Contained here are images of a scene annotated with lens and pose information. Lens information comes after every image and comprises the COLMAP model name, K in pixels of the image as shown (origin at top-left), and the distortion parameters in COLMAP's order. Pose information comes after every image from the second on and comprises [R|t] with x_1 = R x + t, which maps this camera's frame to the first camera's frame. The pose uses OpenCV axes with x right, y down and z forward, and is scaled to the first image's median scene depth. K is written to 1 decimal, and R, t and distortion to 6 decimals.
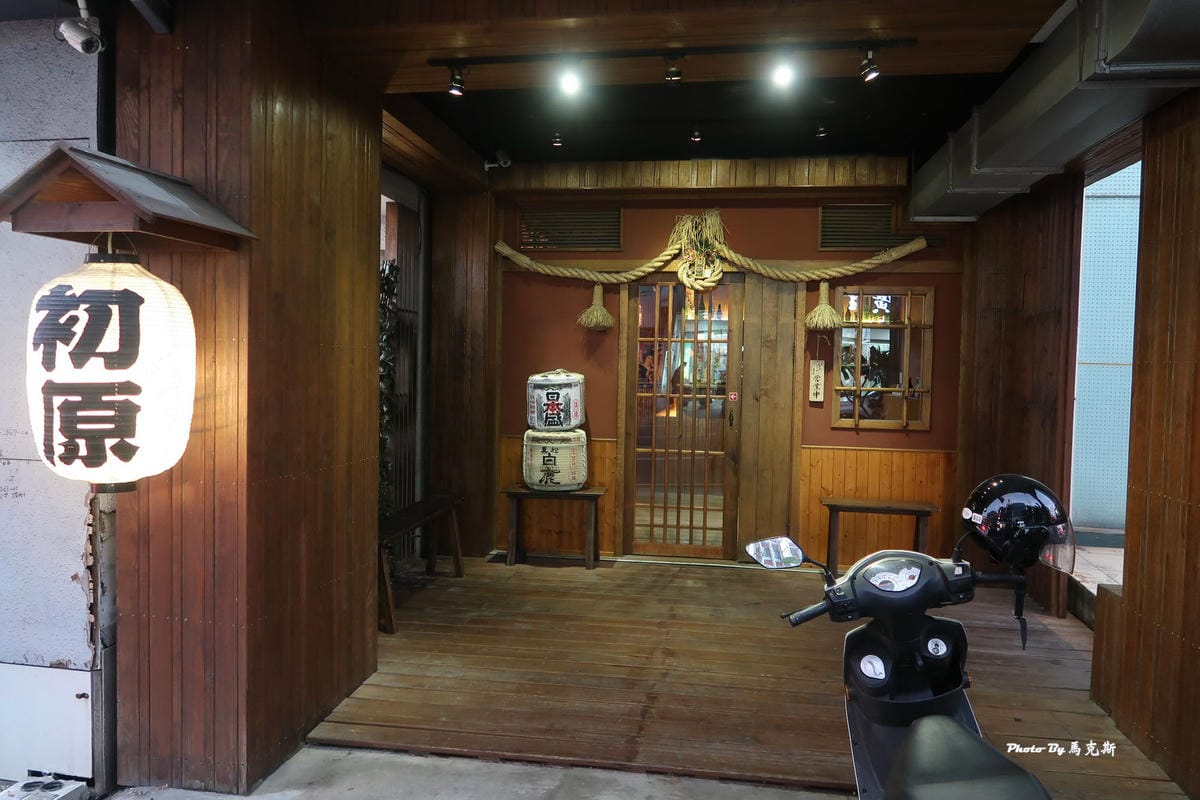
lens RADIAL K [[823.7, 0, 599.3], [0, 823.7, 400.8], [0, 0, 1]] dist [-0.017892, 0.012906]
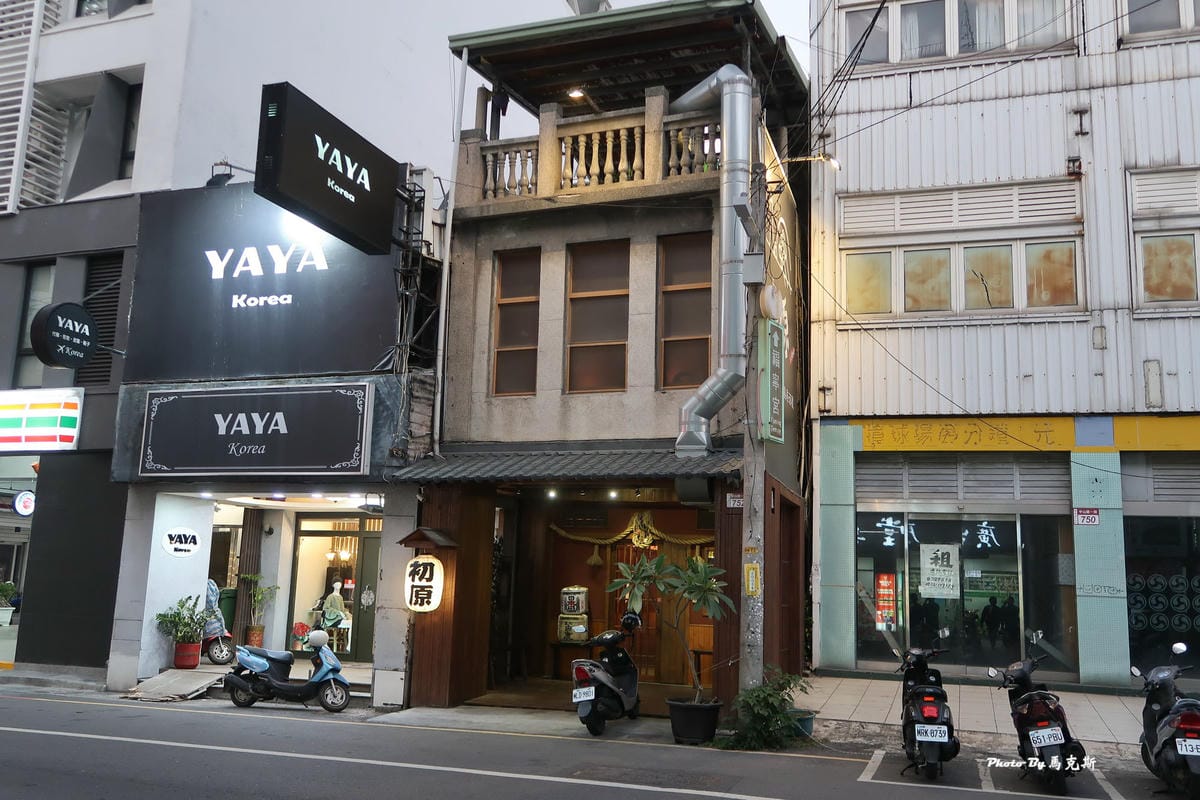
lens RADIAL K [[1056.5, 0, 601.9], [0, 1056.5, 400.8], [0, 0, 1]] dist [-0.011642, -0.000889]
pose [[0.985095, -0.015050, -0.171353, 0.506439], [-0.022033, 0.976919, -0.212473, 0.076249], [0.170596, 0.213081, 0.962026, -1.760507]]
